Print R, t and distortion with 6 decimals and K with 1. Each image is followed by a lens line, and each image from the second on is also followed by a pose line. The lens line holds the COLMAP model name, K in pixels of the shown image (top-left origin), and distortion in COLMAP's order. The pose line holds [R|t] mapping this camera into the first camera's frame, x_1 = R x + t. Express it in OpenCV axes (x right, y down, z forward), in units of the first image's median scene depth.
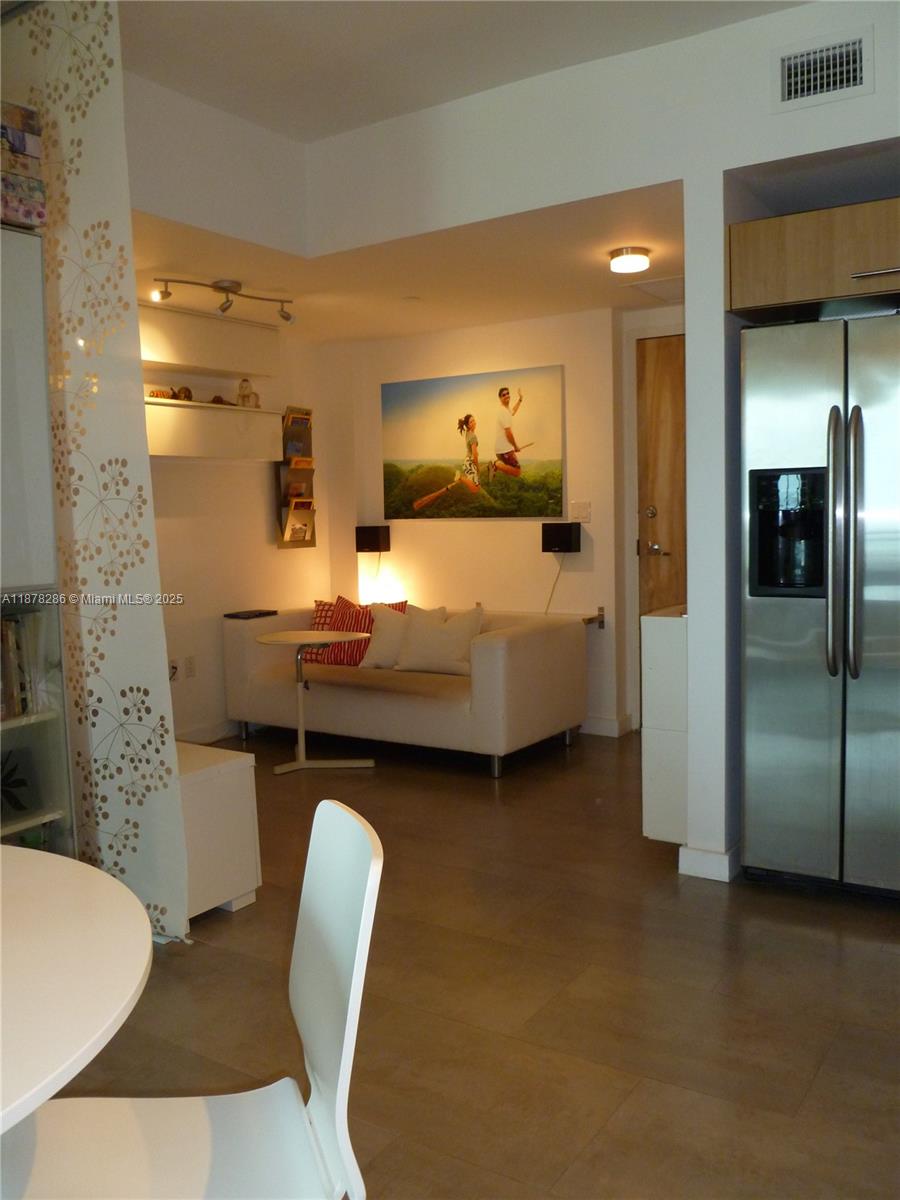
lens RADIAL K [[1000.0, 0, 450.0], [0, 1000.0, 600.0], [0, 0, 1]] dist [-0.000125, 0.000181]
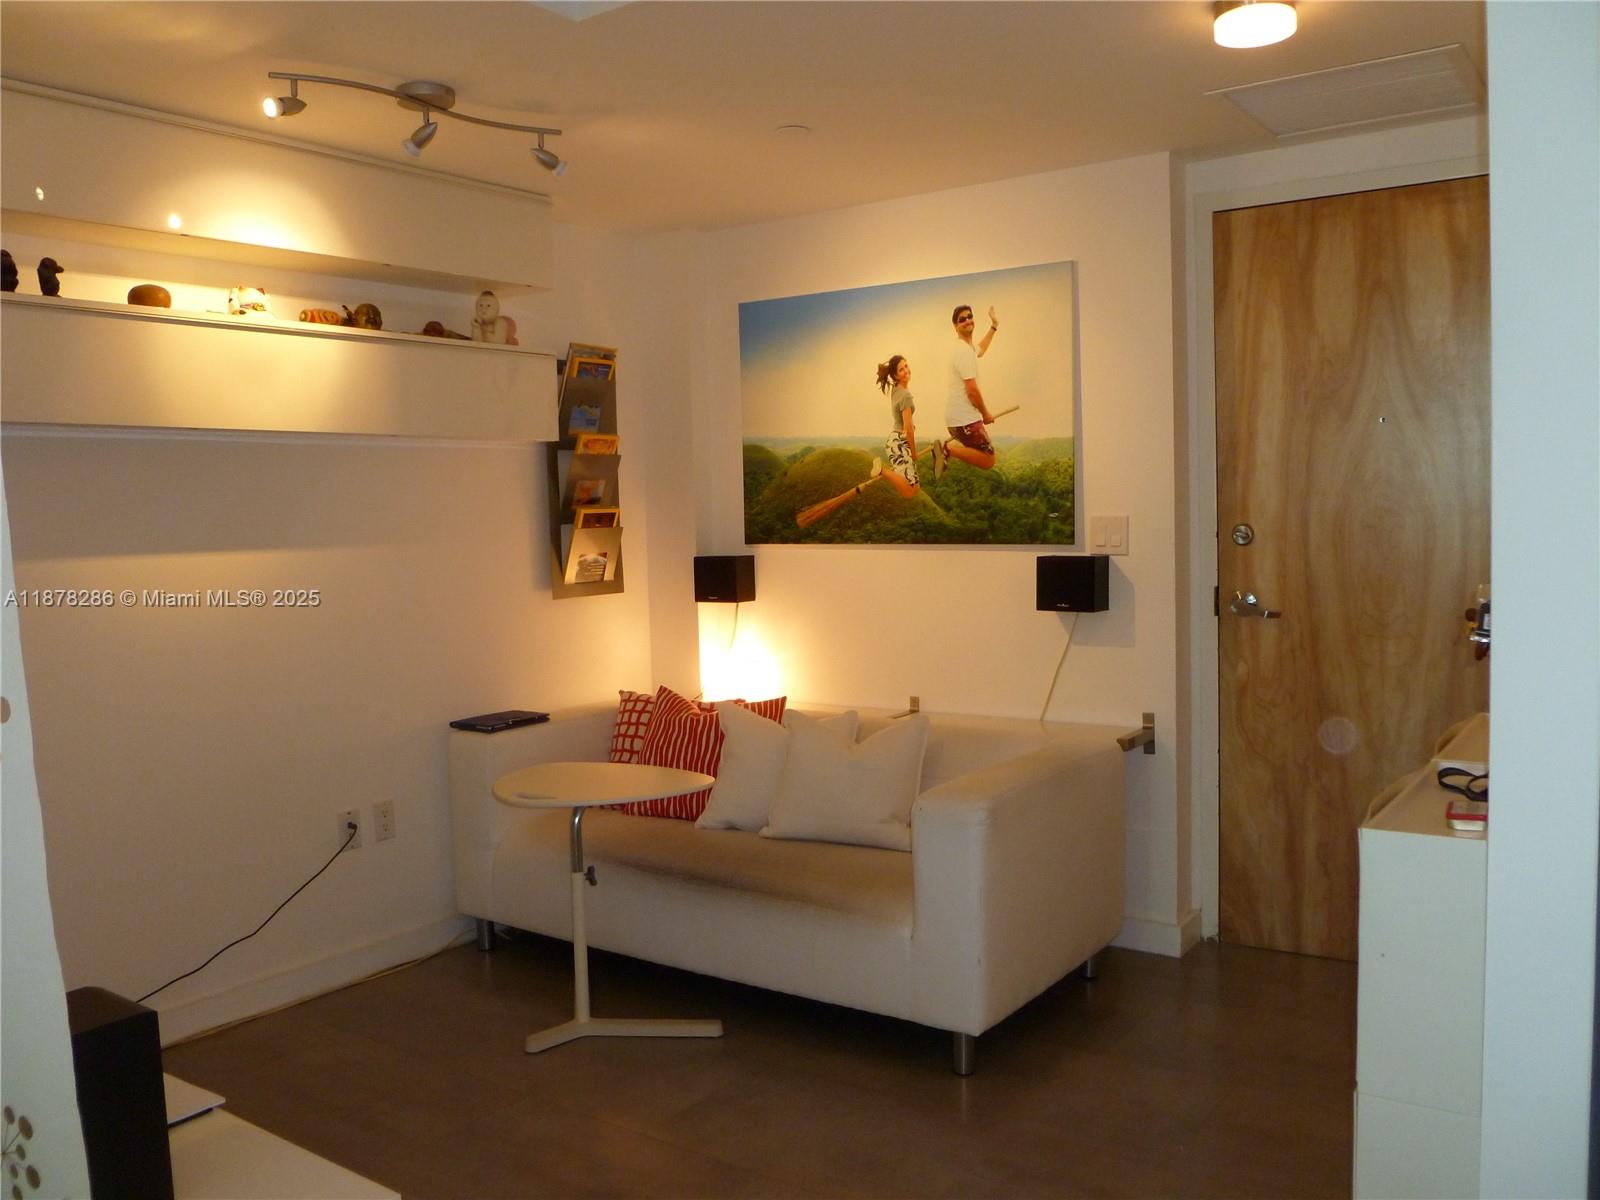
lens RADIAL K [[1320.8, 0, 825.6], [0, 1320.8, 599.3], [0, 0, 1]] dist [0.039393, 0.003844]
pose [[0.999912, -0.001606, -0.013132, -0.011536], [0.001439, 0.999918, -0.012726, -0.043354], [0.013151, 0.012706, 0.999833, 0.279804]]
